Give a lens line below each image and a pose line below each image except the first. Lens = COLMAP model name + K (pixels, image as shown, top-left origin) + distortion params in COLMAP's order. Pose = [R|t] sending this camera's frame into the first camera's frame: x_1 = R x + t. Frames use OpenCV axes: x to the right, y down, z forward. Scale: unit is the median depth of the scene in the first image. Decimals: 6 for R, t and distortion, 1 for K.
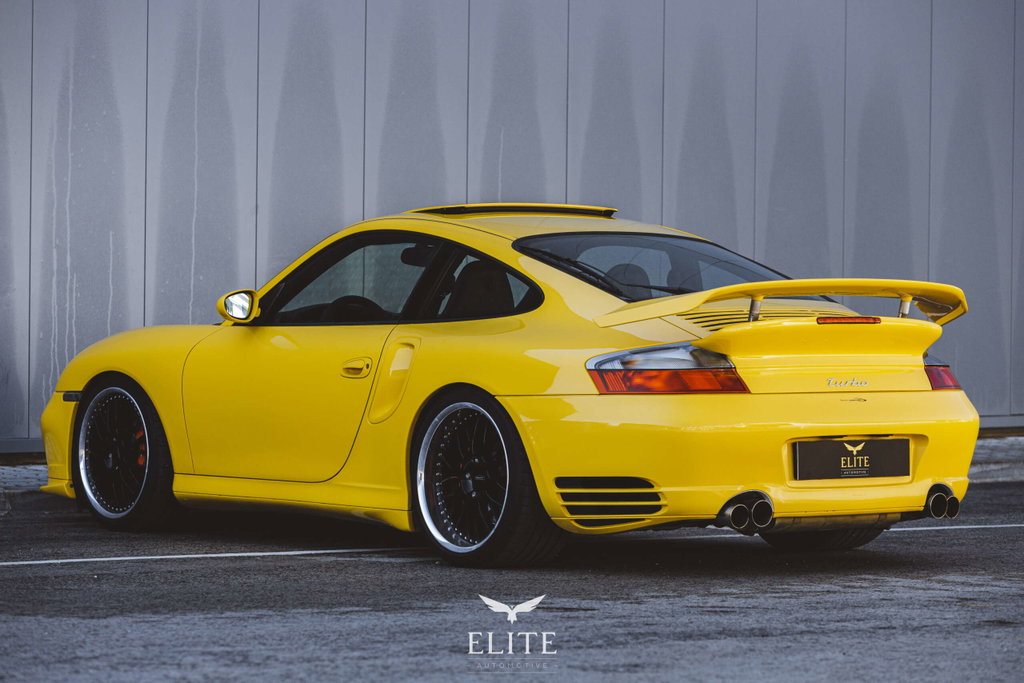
lens RADIAL K [[3852.8, 0, 513.1], [0, 3852.8, 344.1], [0, 0, 1]] dist [-0.191207, 0.000000]
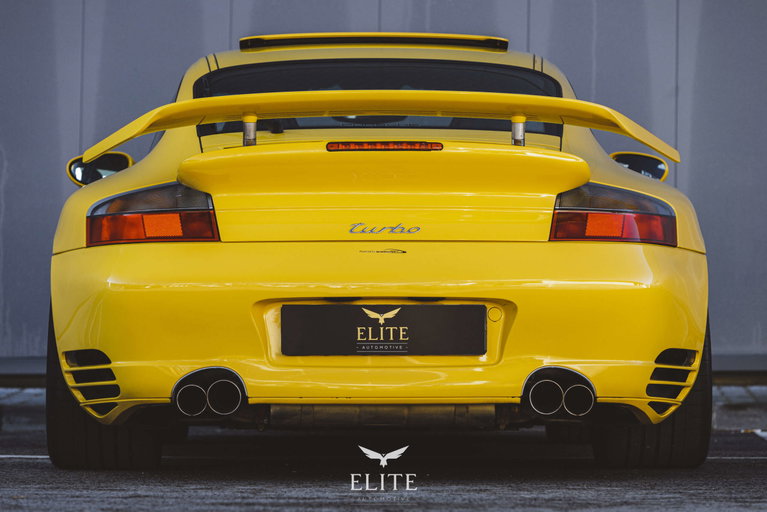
lens RADIAL K [[3926.4, 0, 383.7], [0, 3926.4, 254.8], [0, 0, 1]] dist [-0.191701, 0.000000]
pose [[0.797001, -0.016124, -0.603763, 0.556389], [-0.004710, 0.999447, -0.032908, 0.040729], [0.603960, 0.029071, 0.796484, 0.389115]]
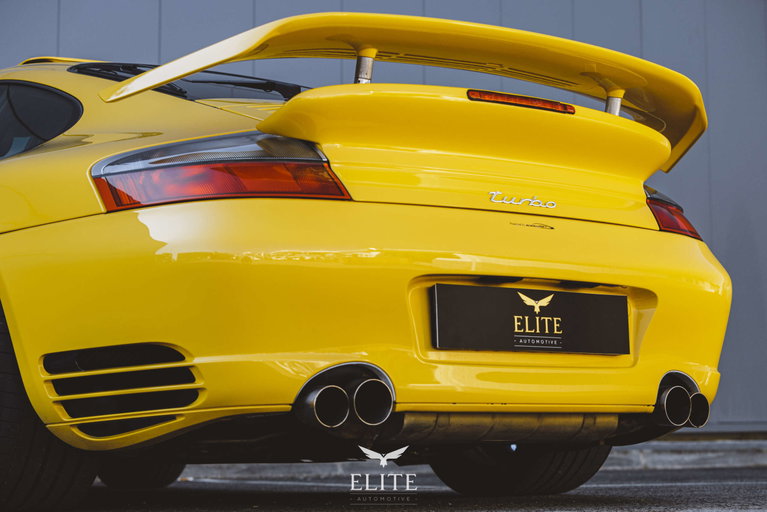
lens RADIAL K [[1593.6, 0, 388.4], [0, 1593.6, 251.0], [0, 0, 1]] dist [0.013491, 0.000000]
pose [[0.998491, -0.022962, -0.049894, 0.078465], [0.015754, 0.989979, -0.140330, 0.054499], [0.052617, 0.139332, 0.988847, 0.749990]]
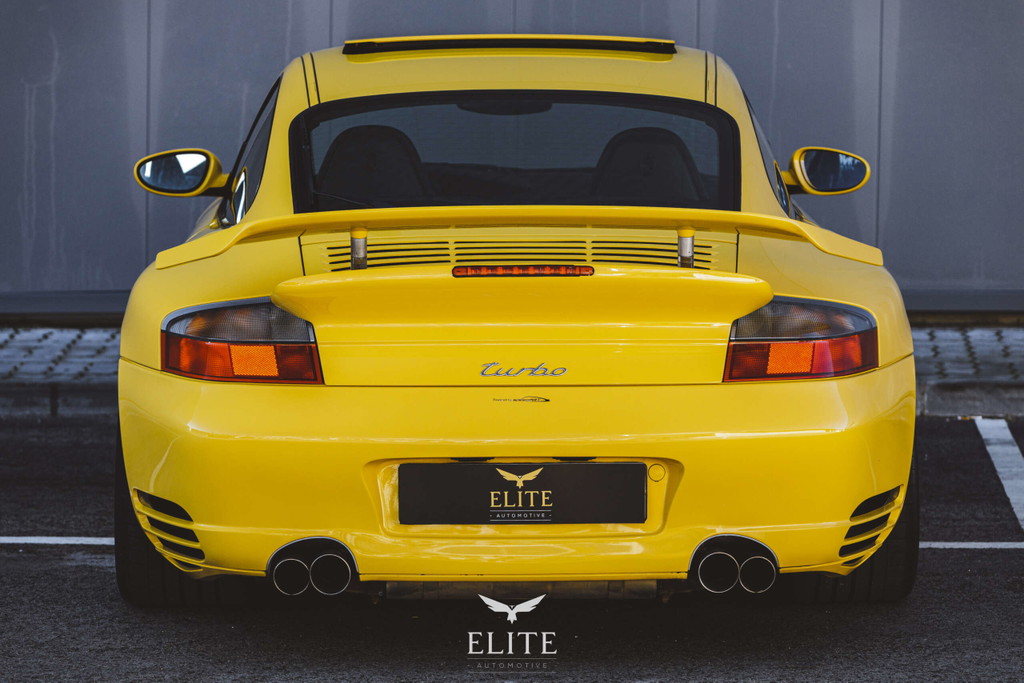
lens RADIAL K [[4887.3, 0, 511.6], [0, 4887.3, 343.6], [0, 0, 1]] dist [-0.220739, 0.000000]
pose [[0.795769, 0.056748, -0.602935, 0.566508], [-0.002695, 0.995922, 0.090179, -0.066158], [0.605594, -0.070137, 0.792677, 0.375004]]
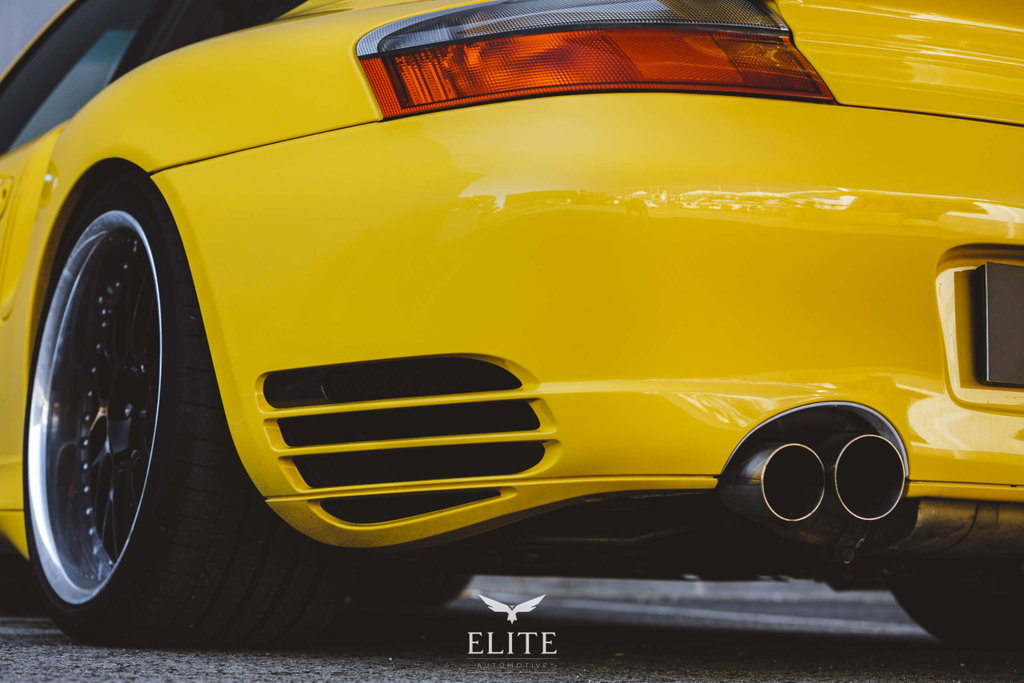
lens RADIAL K [[2127.5, 0, 517.4], [0, 2127.5, 341.9], [0, 0, 1]] dist [0.013491, 0.000000]
pose [[0.989803, 0.007871, -0.142226, 0.060152], [-0.024464, 0.993030, -0.115299, 0.052942], [0.140327, 0.117603, 0.983096, 0.815832]]
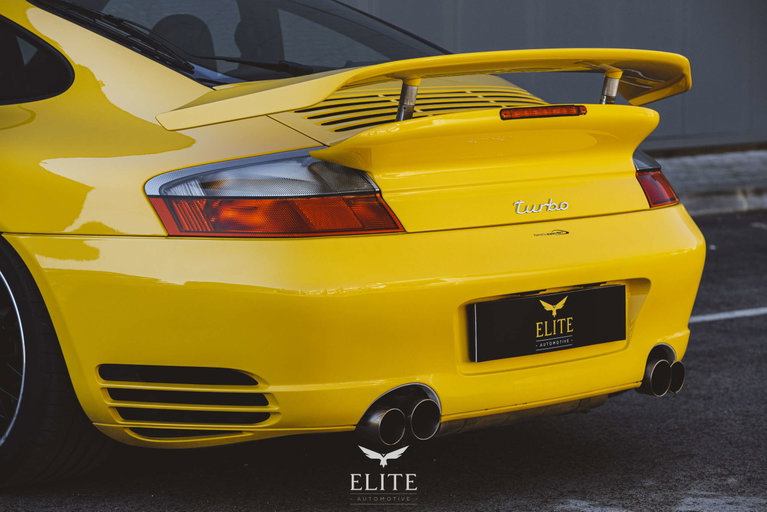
lens RADIAL K [[2581.2, 0, 382.0], [0, 2581.2, 255.7], [0, 0, 1]] dist [-0.107654, 0.000000]
pose [[0.989932, -0.018138, 0.140374, -0.002319], [0.005751, 0.996091, 0.088151, -0.020855], [-0.141424, -0.086456, 0.986167, 0.571567]]
